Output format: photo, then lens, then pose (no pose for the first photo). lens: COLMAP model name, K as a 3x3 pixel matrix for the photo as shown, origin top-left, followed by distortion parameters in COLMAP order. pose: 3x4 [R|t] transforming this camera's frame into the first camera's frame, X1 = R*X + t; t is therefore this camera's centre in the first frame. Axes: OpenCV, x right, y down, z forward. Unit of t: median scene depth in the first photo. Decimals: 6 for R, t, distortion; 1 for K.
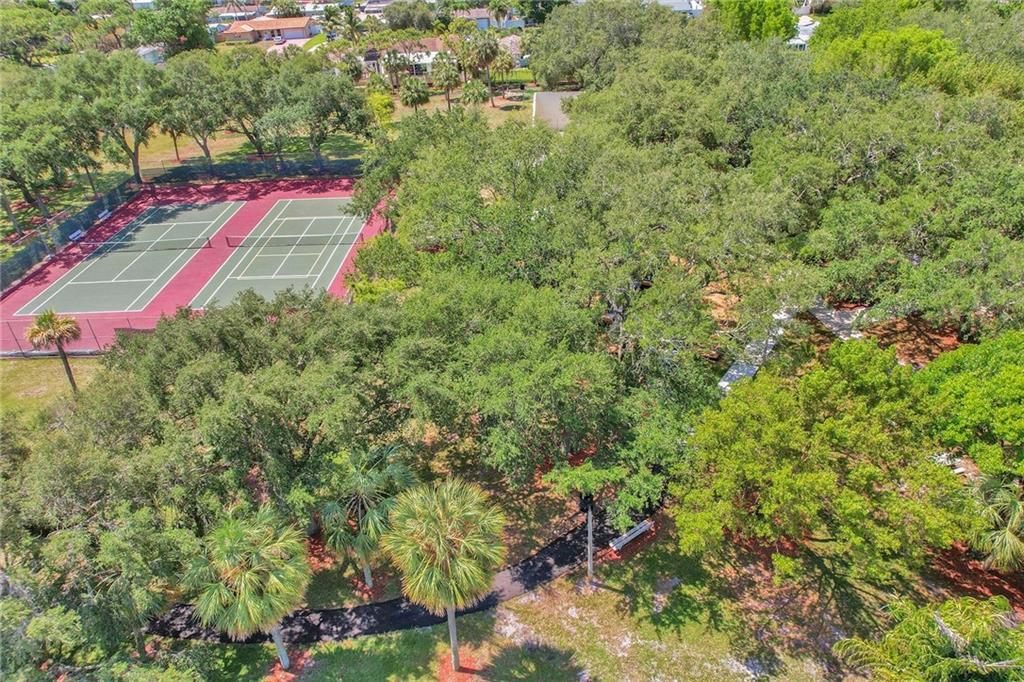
lens RADIAL K [[721.3, 0, 521.0], [0, 721.3, 341.2], [0, 0, 1]] dist [-0.069036, 0.084658]
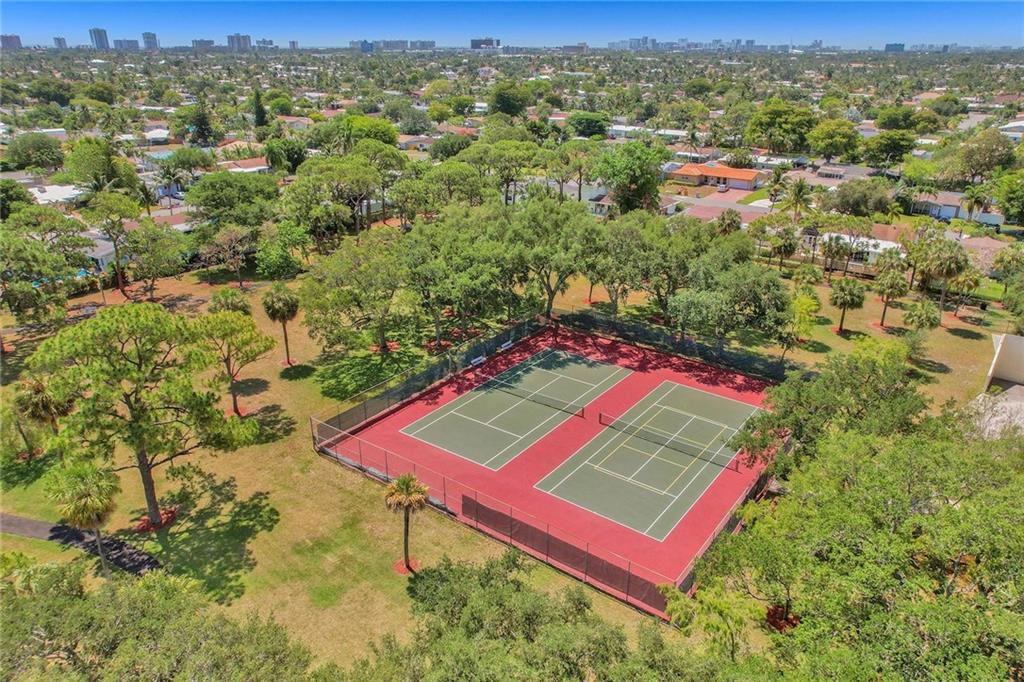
lens RADIAL K [[721.3, 0, 521.0], [0, 721.3, 341.2], [0, 0, 1]] dist [-0.069036, 0.084658]
pose [[0.830142, 0.266005, -0.490005, -0.043340], [-0.340492, 0.937803, -0.067748, -0.114379], [0.441507, 0.223084, 0.869083, 0.073448]]
